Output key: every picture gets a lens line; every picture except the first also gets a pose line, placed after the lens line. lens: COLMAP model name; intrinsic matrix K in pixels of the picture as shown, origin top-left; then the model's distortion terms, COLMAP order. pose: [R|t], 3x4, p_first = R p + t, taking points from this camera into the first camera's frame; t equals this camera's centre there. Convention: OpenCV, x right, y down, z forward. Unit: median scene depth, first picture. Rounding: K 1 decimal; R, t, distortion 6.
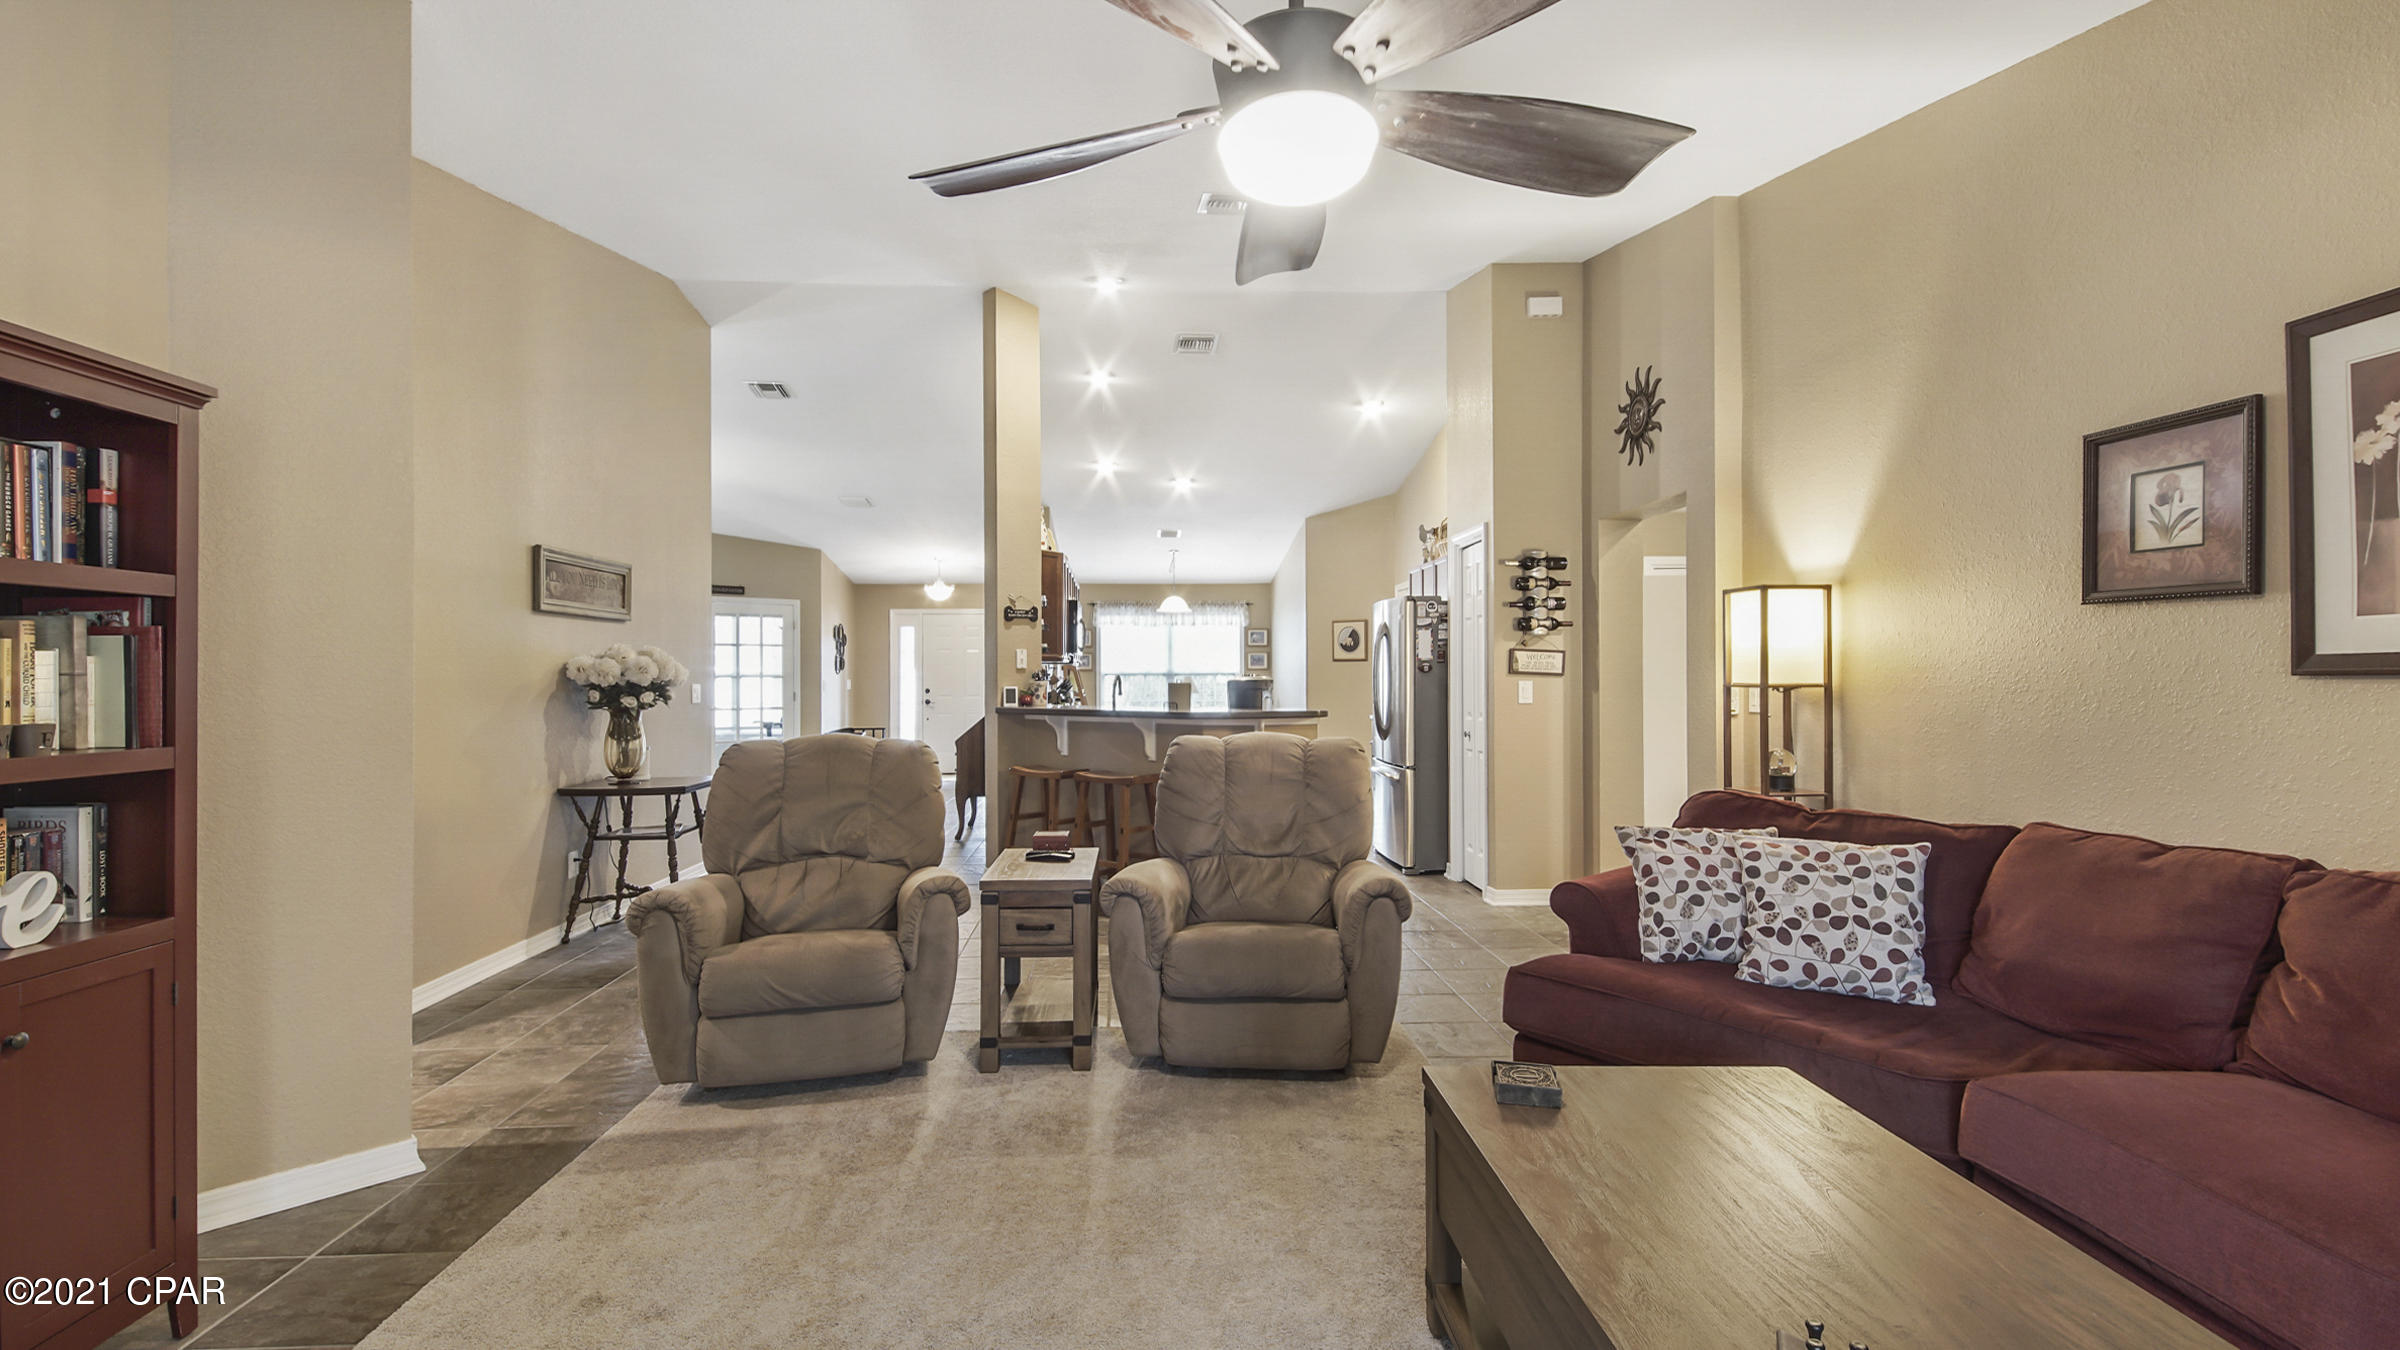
lens RADIAL K [[1083.0, 0, 1204.1], [0, 1083.0, 672.3], [0, 0, 1]] dist [0.020236, -0.007910]
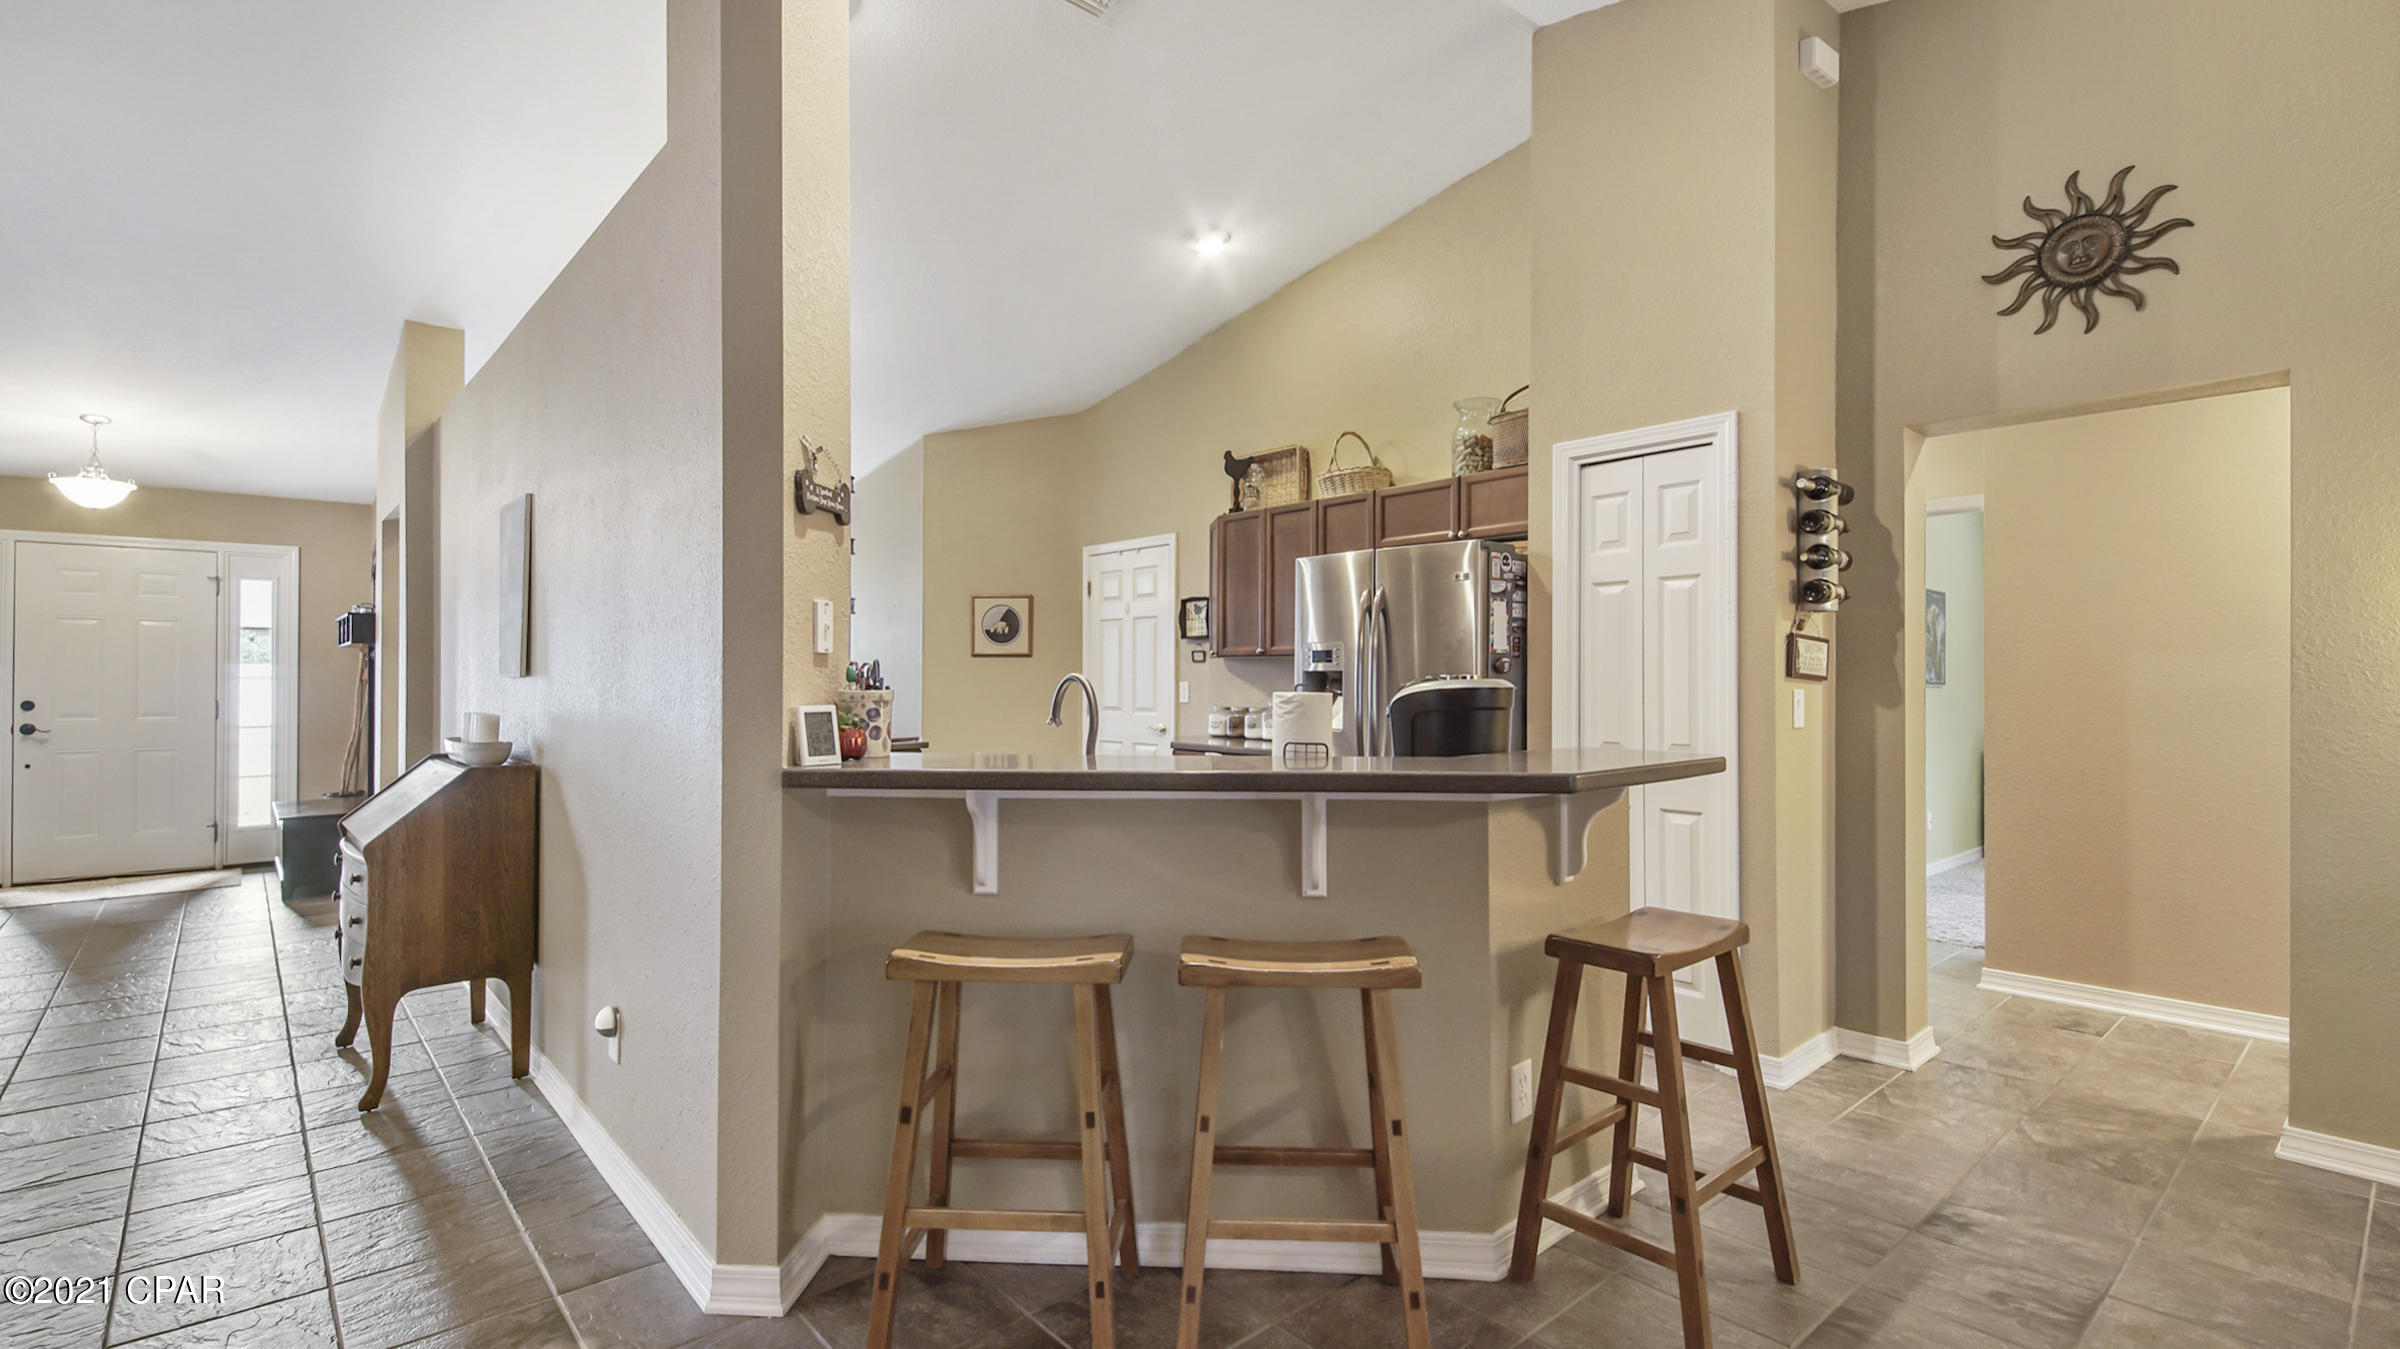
lens RADIAL K [[1083.0, 0, 1195.6], [0, 1083.0, 672.8], [0, 0, 1]] dist [0.020236, -0.007910]
pose [[0.797006, 0.008343, 0.603914, -0.278785], [-0.006834, 0.999965, -0.004794, 0.003505], [-0.603932, -0.000306, 0.797035, 0.633312]]
